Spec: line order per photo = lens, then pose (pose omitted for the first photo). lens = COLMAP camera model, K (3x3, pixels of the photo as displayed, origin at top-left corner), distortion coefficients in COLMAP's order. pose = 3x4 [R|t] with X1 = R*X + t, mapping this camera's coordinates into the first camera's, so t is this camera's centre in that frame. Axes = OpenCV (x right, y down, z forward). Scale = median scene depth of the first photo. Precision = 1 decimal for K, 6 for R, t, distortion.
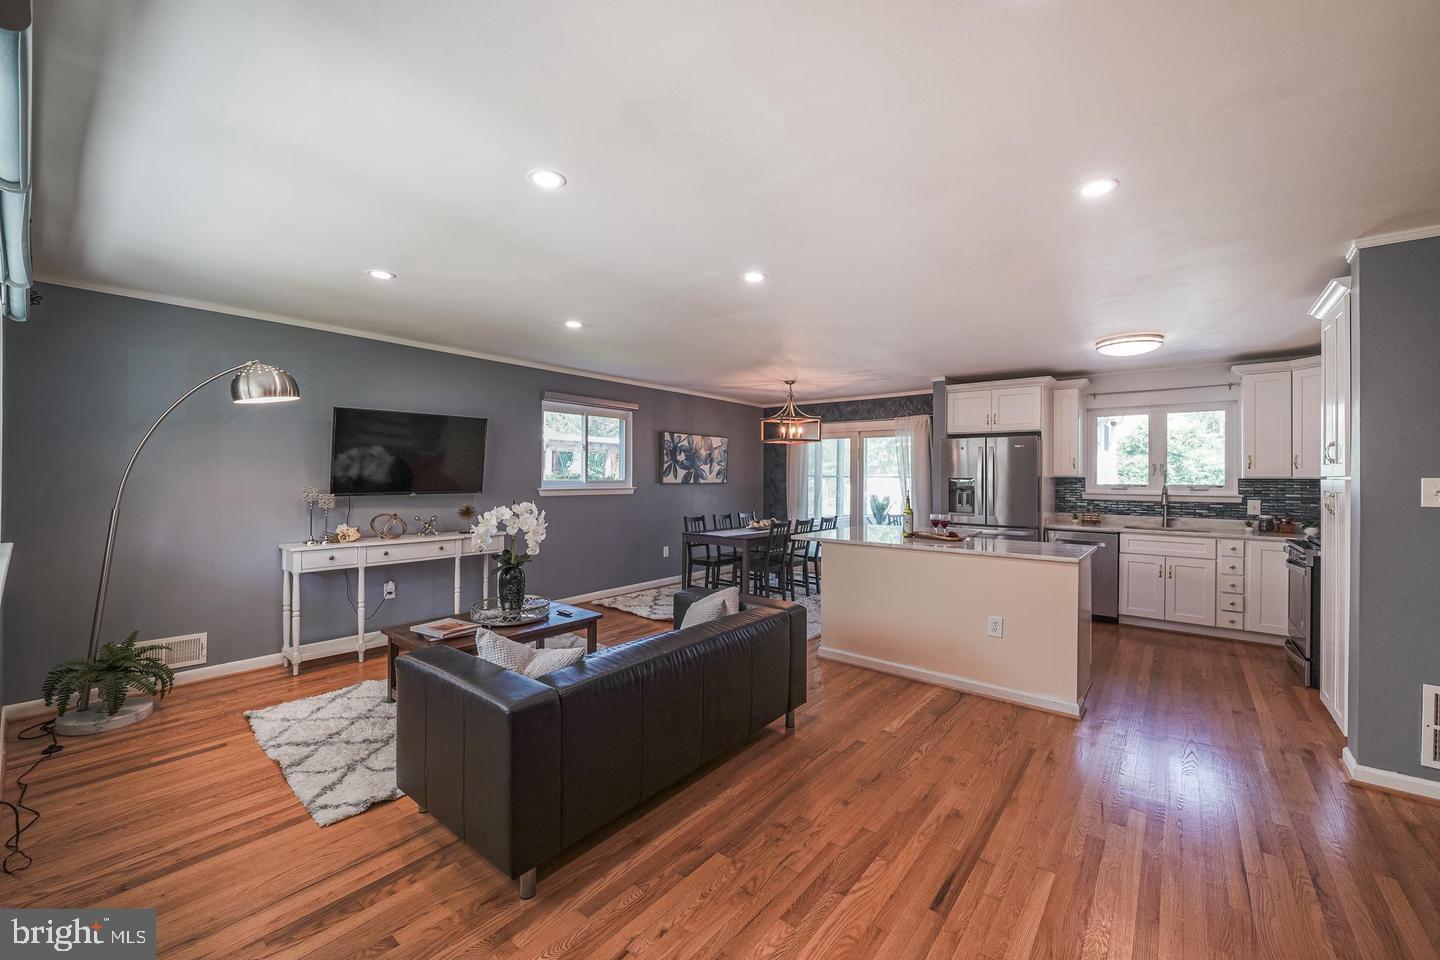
lens RADIAL K [[564.6, 0, 724.9], [0, 564.6, 476.4], [0, 0, 1]] dist [-0.000774, -0.000212]
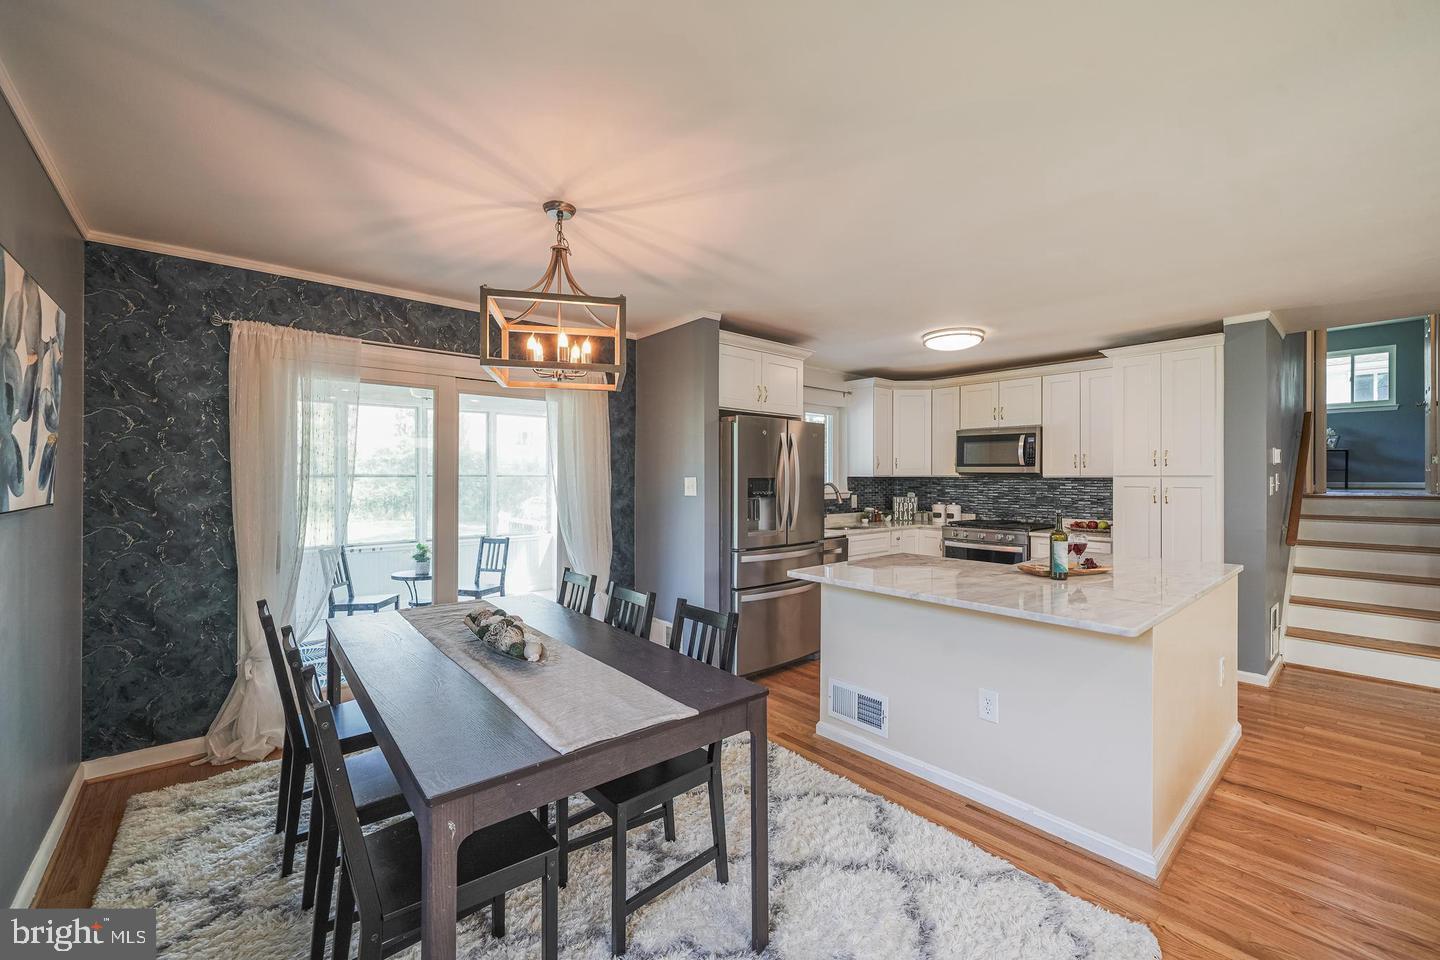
lens RADIAL K [[581.3, 0, 726.0], [0, 581.3, 474.7], [0, 0, 1]] dist [-0.002166, -0.000426]
pose [[0.175381, -0.000451, 0.984500, -0.239752], [-0.000753, 1.000000, 0.000593, -0.000544], [-0.984500, -0.000846, 0.175381, 0.880508]]
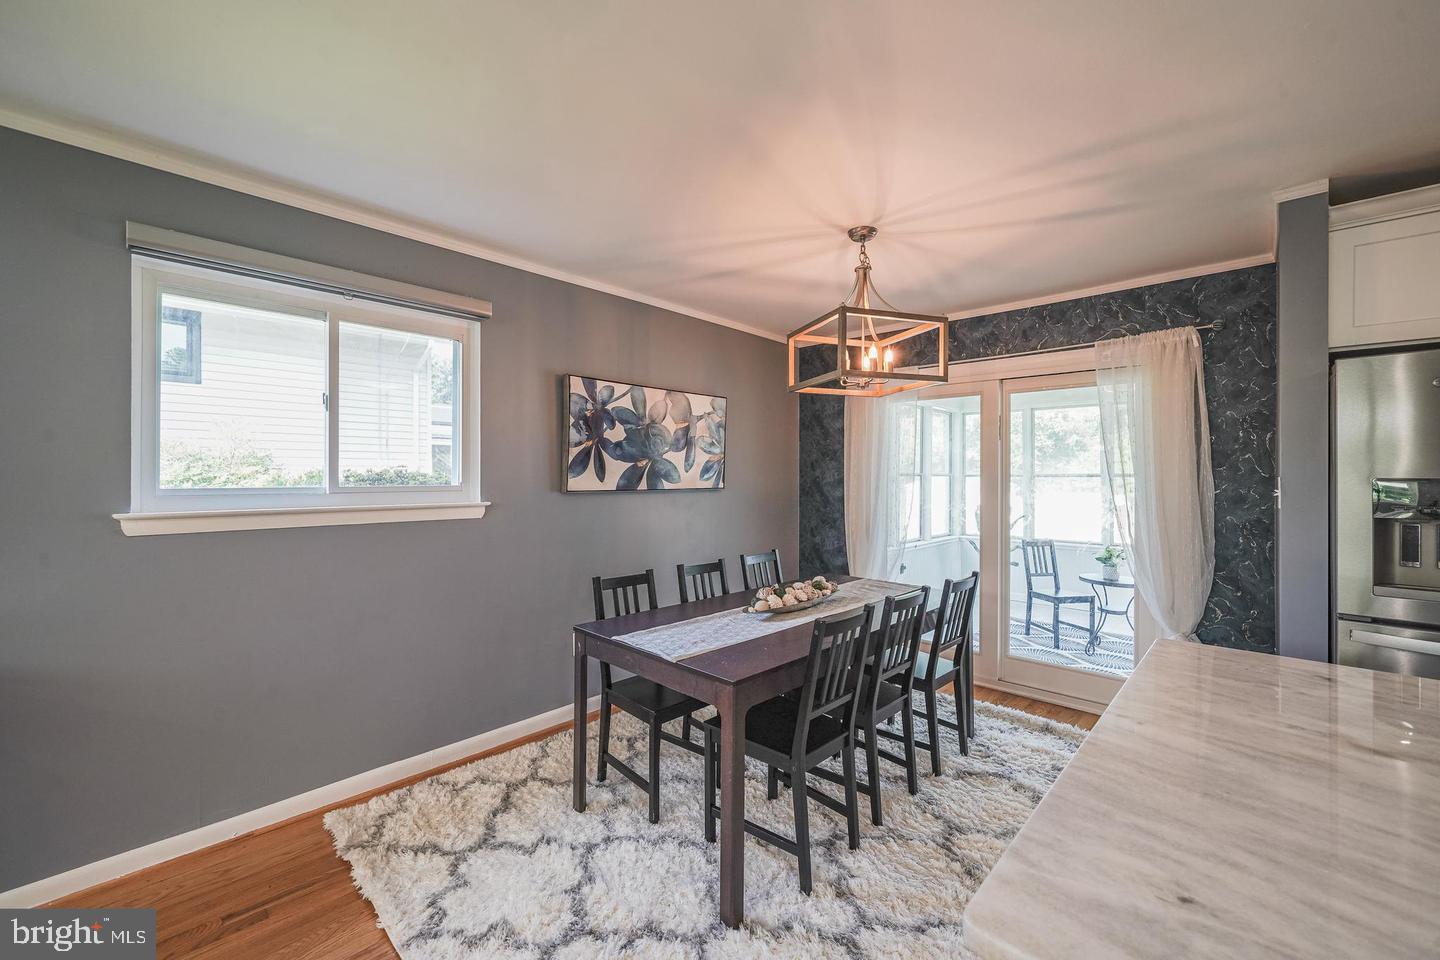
lens RADIAL K [[581.3, 0, 726.0], [0, 581.3, 474.7], [0, 0, 1]] dist [-0.002166, -0.000426]
pose [[0.997642, -0.003581, -0.068546, 0.051168], [0.003448, 0.999992, -0.002053, 0.000394], [0.068553, 0.001812, 0.997646, 0.628357]]
